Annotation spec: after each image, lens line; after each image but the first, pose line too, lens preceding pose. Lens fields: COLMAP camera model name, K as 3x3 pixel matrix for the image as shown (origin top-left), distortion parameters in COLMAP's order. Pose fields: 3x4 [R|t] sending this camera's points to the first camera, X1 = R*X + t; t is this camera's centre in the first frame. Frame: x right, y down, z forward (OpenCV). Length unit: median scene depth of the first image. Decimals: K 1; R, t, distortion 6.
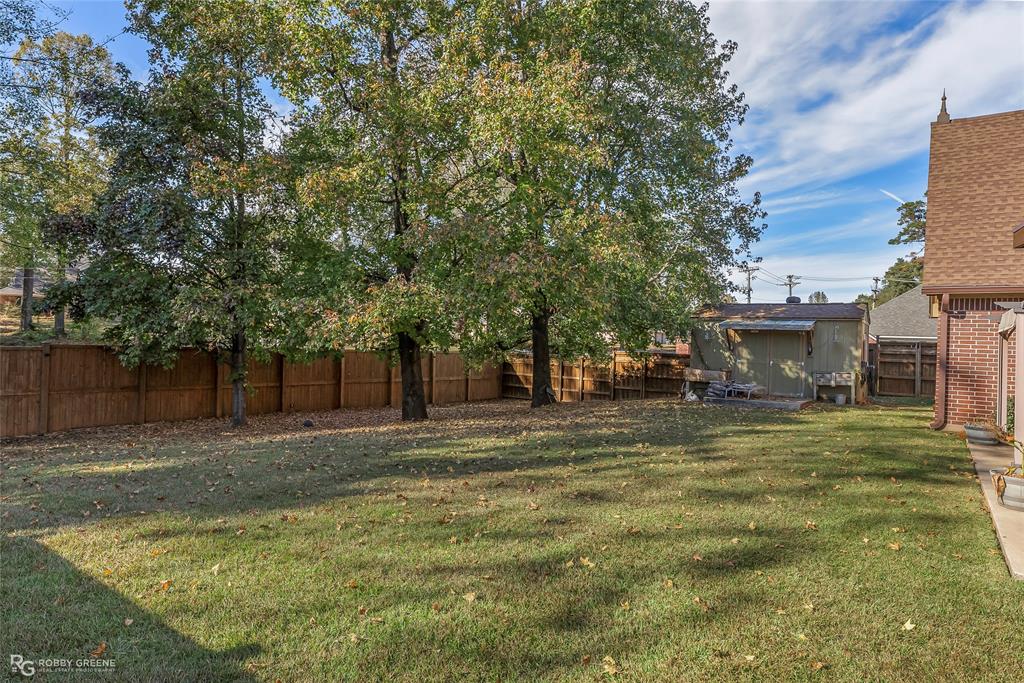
lens RADIAL K [[625.2, 0, 519.6], [0, 625.2, 351.6], [0, 0, 1]] dist [0.038439, 0.001995]
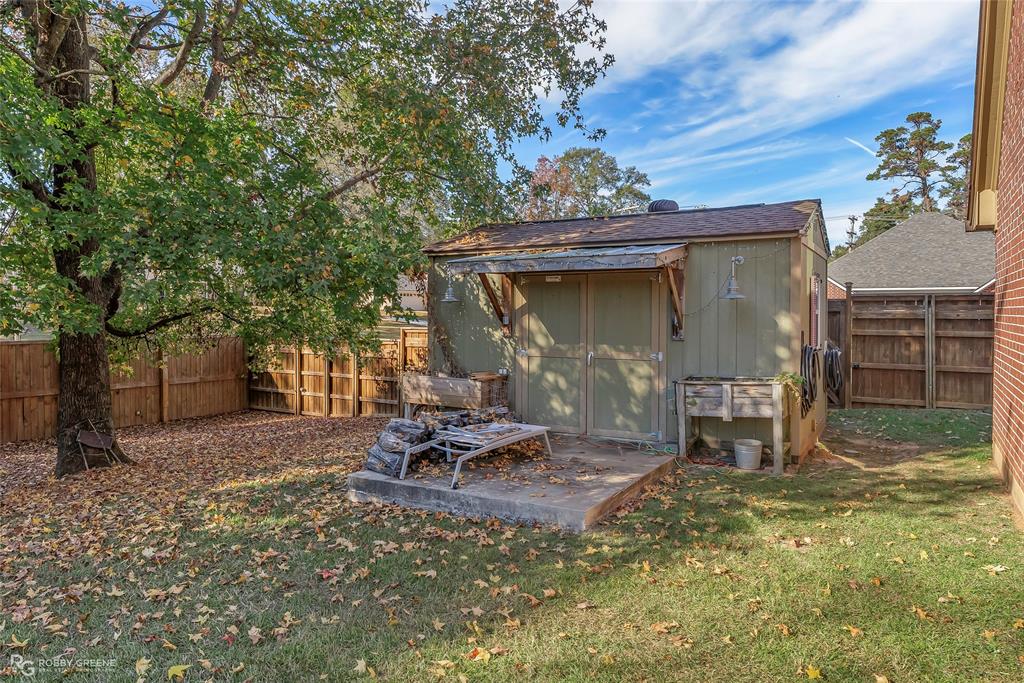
lens RADIAL K [[667.8, 0, 498.2], [0, 667.8, 280.6], [0, 0, 1]] dist [-0.001866, -0.002757]
pose [[0.999084, -0.034538, 0.025274, 0.205596], [0.036023, 0.997494, -0.060887, -0.003141], [-0.023108, 0.061741, 0.997825, 0.353740]]
